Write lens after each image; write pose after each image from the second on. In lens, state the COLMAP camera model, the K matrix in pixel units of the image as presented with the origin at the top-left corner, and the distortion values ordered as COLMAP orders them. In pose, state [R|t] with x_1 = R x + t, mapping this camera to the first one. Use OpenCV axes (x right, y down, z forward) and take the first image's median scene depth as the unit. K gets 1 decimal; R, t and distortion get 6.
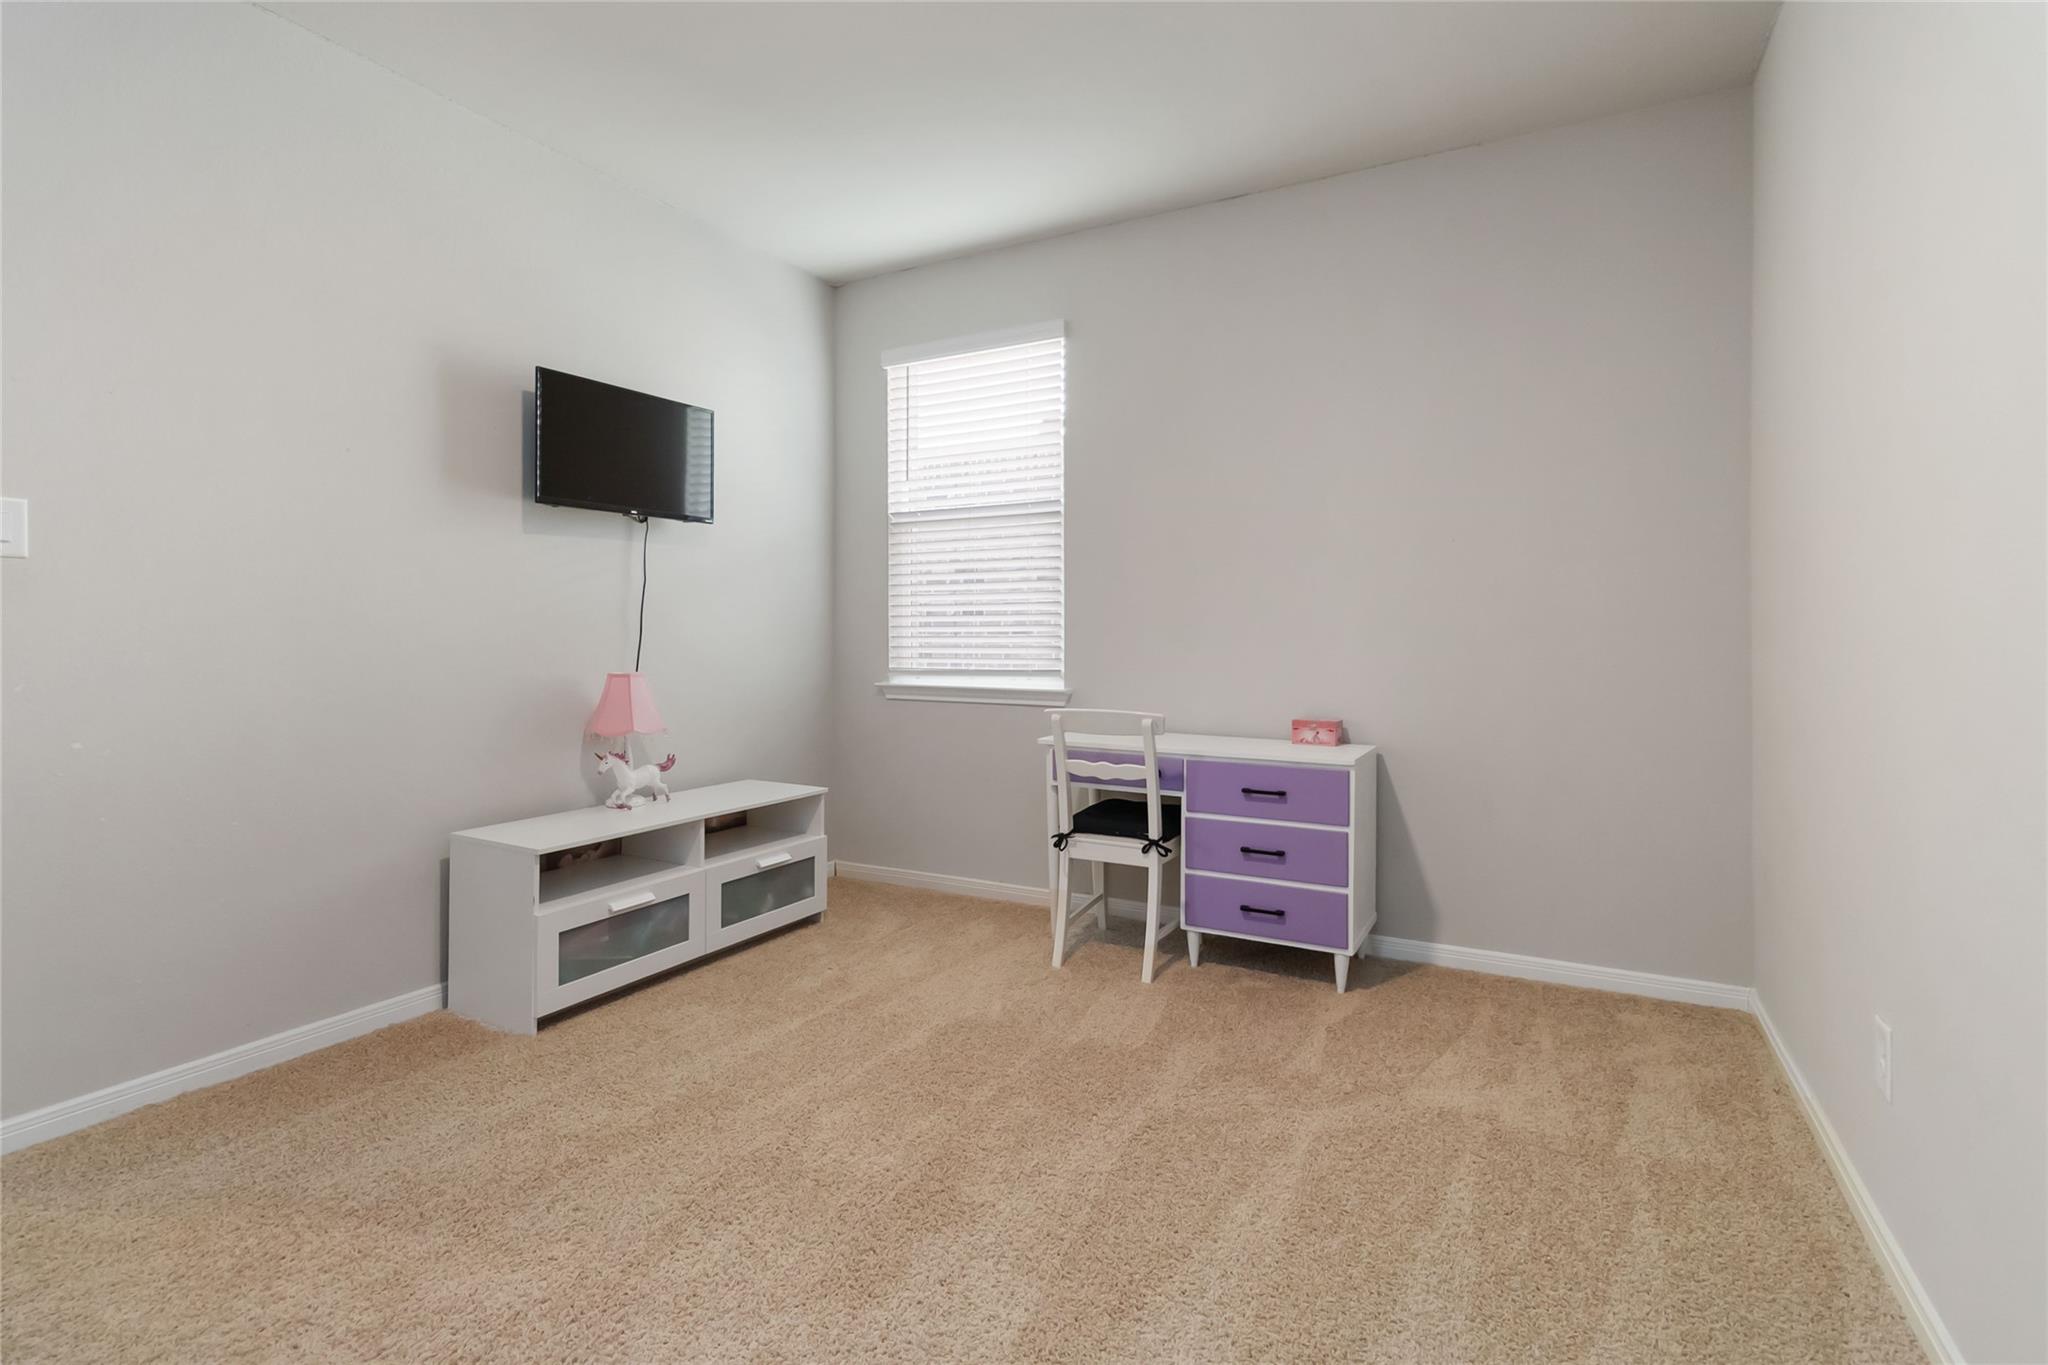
lens RADIAL K [[970.3, 0, 1016.6], [0, 970.3, 635.1], [0, 0, 1]] dist [-0.004823, -0.000137]
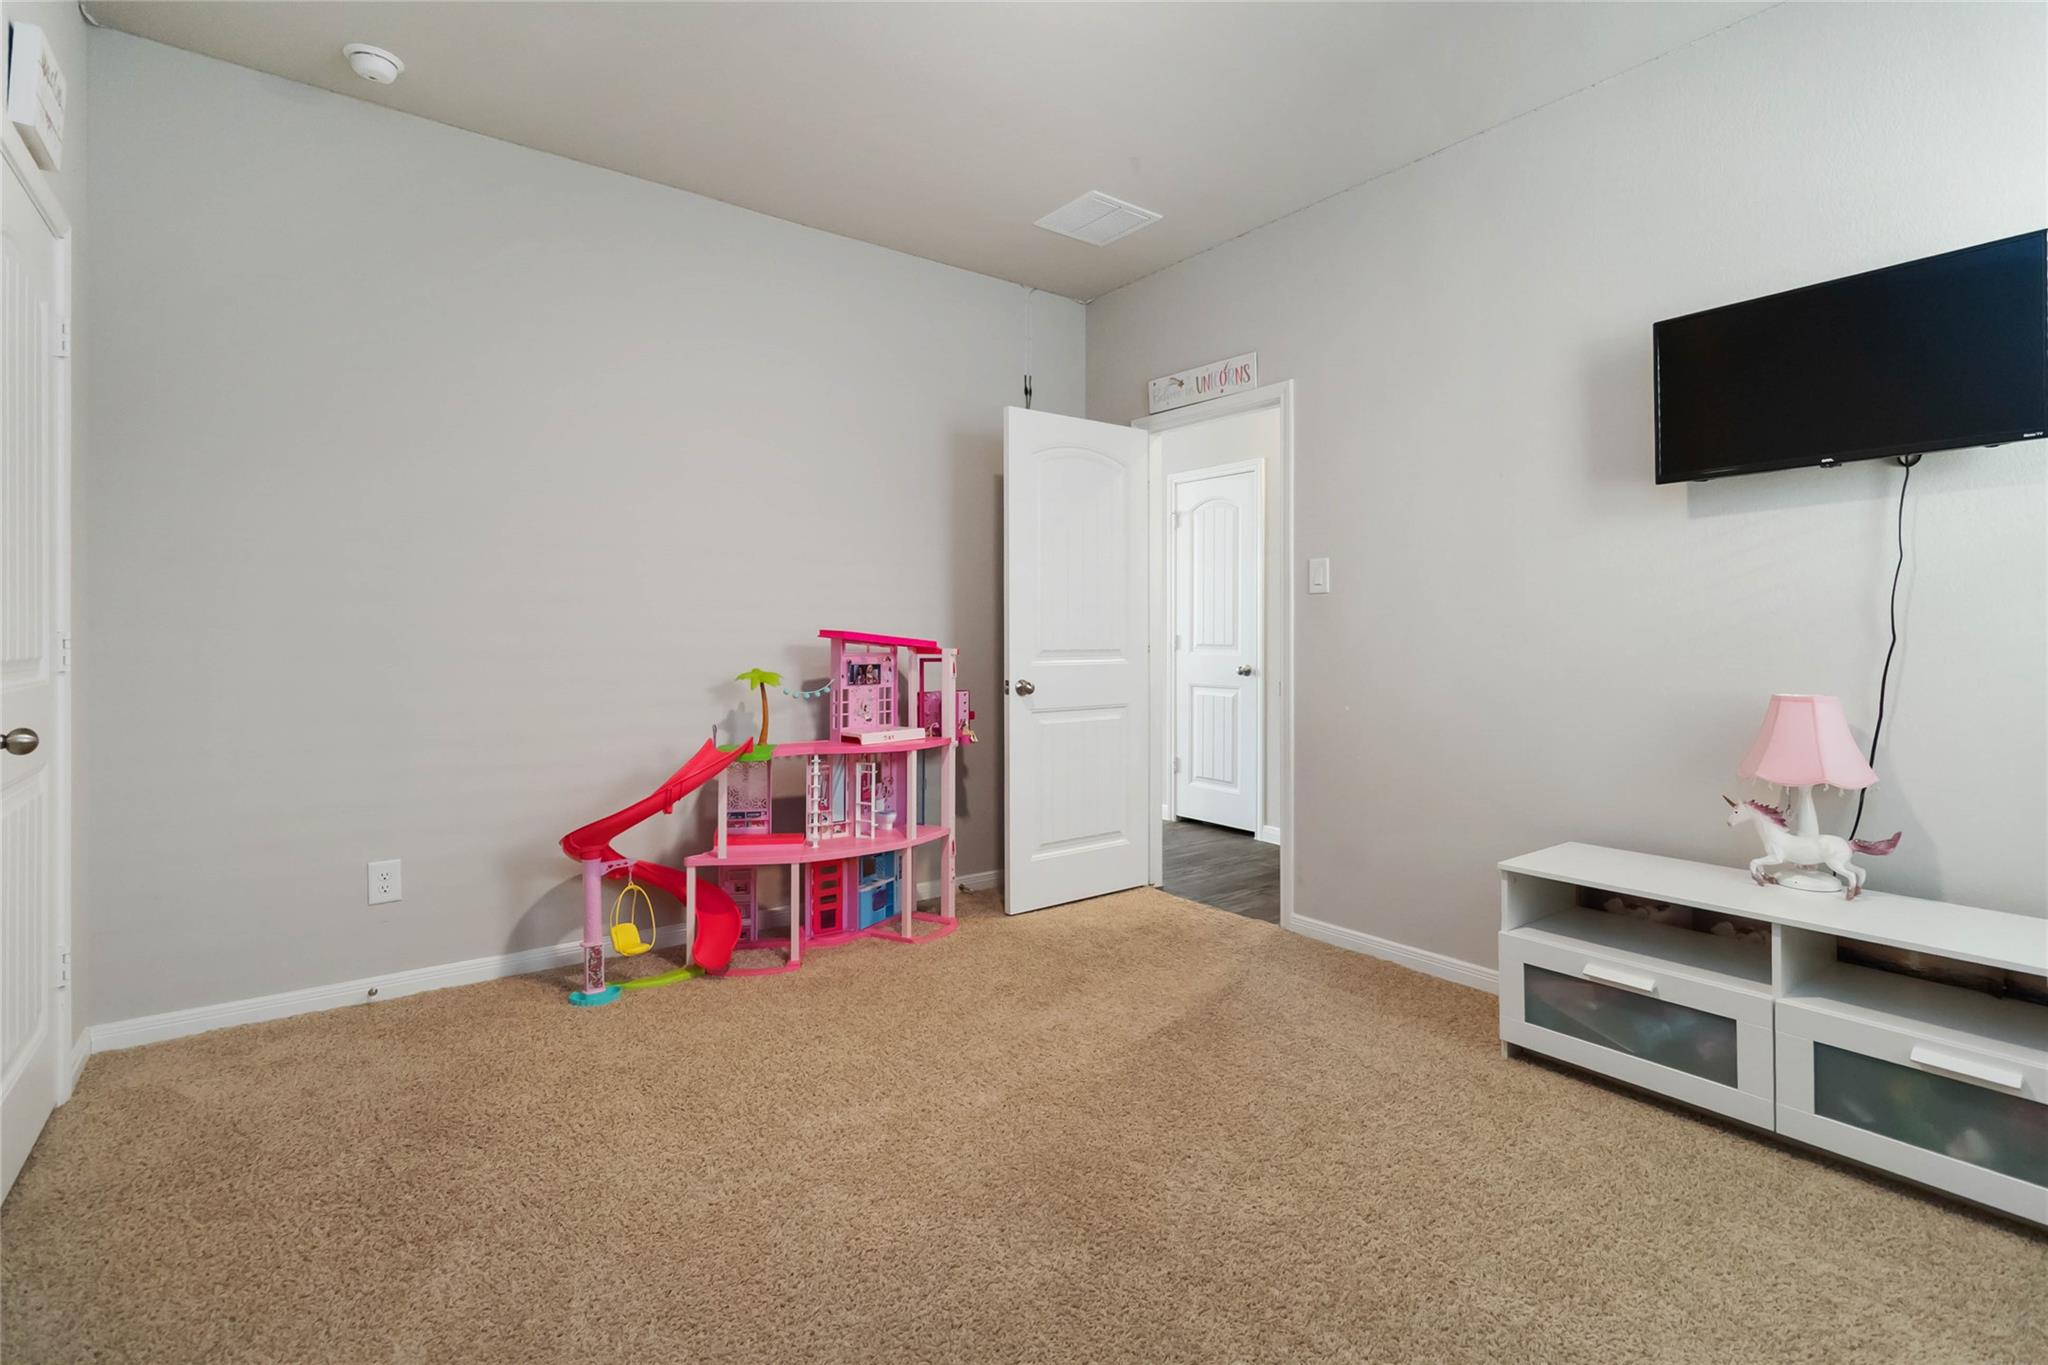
lens RADIAL K [[970.3, 0, 1043.0], [0, 970.3, 646.8], [0, 0, 1]] dist [-0.004823, -0.000137]
pose [[-0.405458, 0.005025, -0.914100, 0.442735], [-0.005084, 0.999957, 0.007753, 0.001290], [0.914099, 0.007791, -0.405415, 0.764578]]
